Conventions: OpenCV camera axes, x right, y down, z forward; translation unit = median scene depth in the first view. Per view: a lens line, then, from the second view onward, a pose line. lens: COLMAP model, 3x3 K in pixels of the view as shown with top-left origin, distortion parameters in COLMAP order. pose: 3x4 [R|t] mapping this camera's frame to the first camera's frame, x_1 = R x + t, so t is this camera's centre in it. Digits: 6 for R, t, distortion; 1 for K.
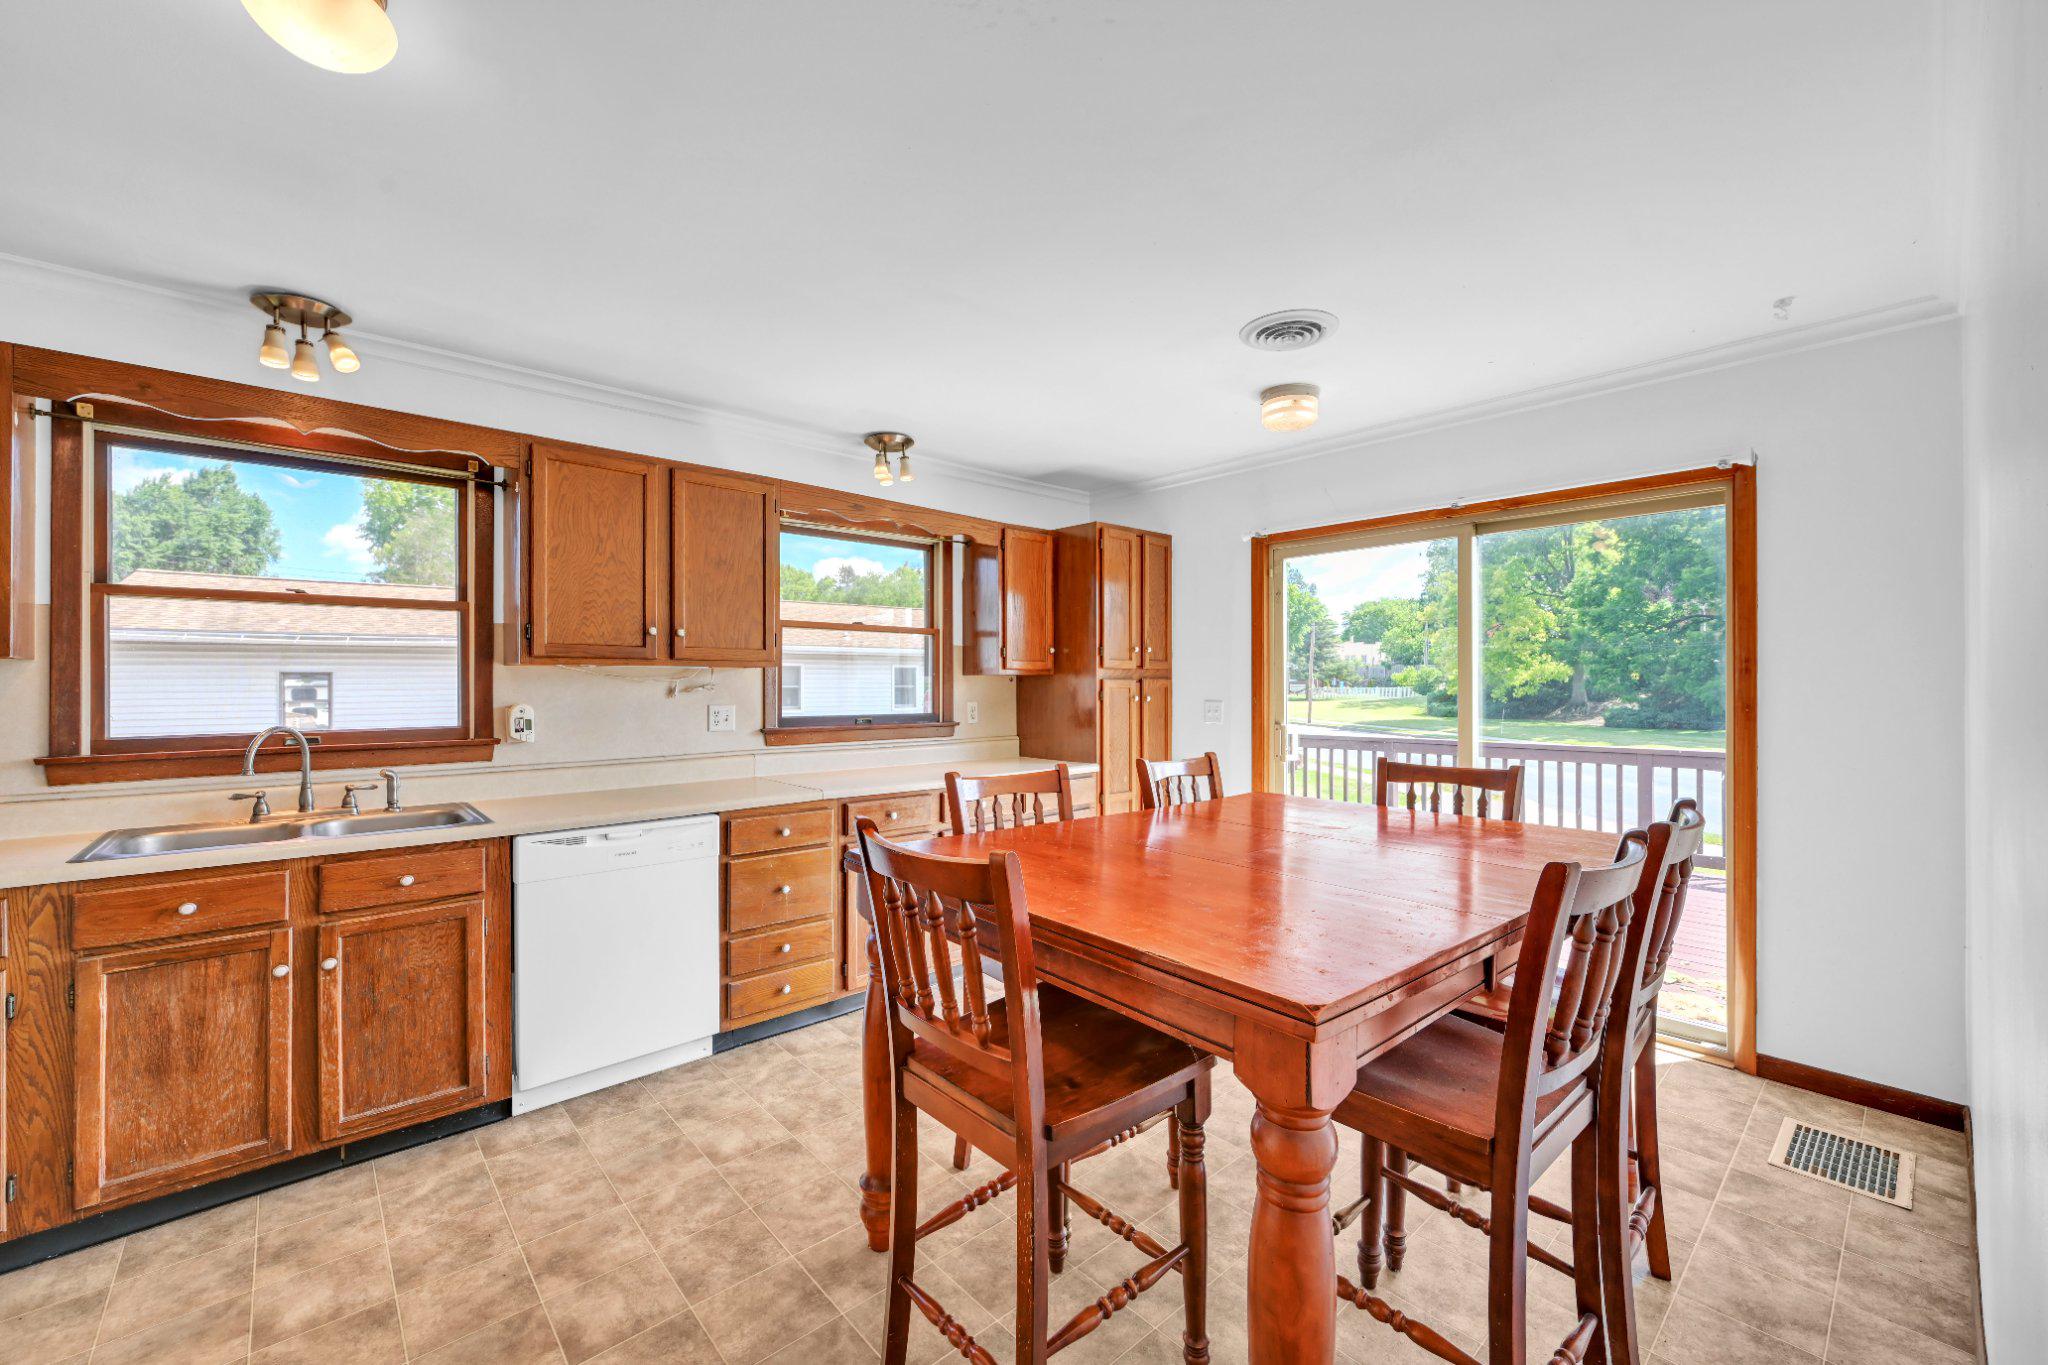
lens RADIAL K [[823.8, 0, 1026.4], [0, 823.8, 676.2], [0, 0, 1]] dist [-0.000957, 0.001112]
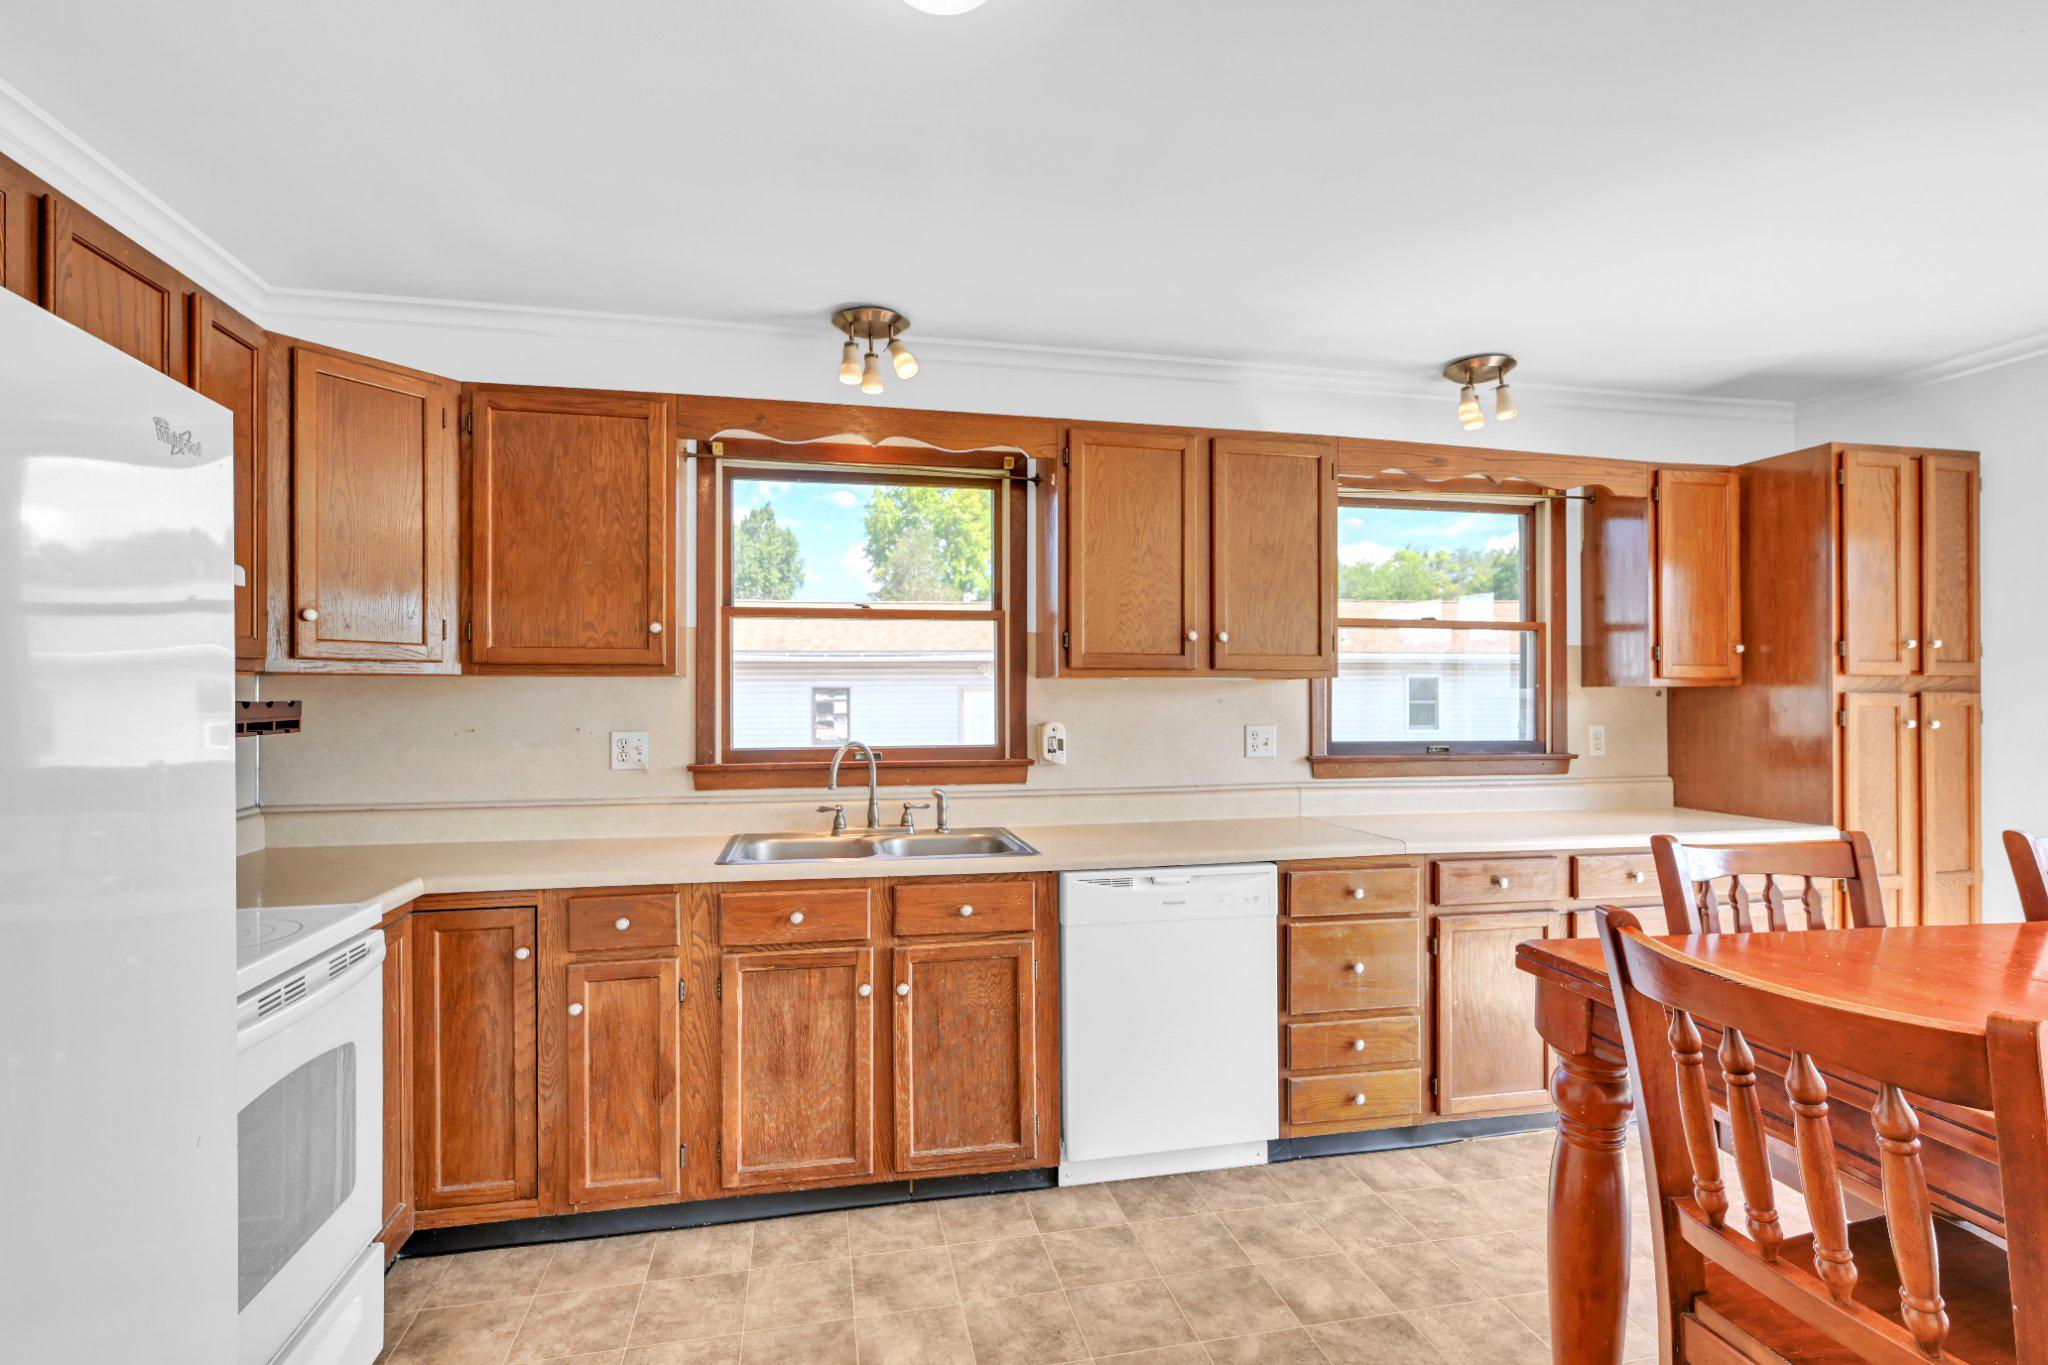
lens RADIAL K [[984.4, 0, 1017.7], [0, 984.4, 688.4], [0, 0, 1]] dist [0.004438, 0.000565]
pose [[0.866783, -0.004026, -0.498669, -0.124415], [0.003346, 0.999992, -0.002259, -0.000240], [0.498674, 0.000290, 0.866789, 0.054962]]
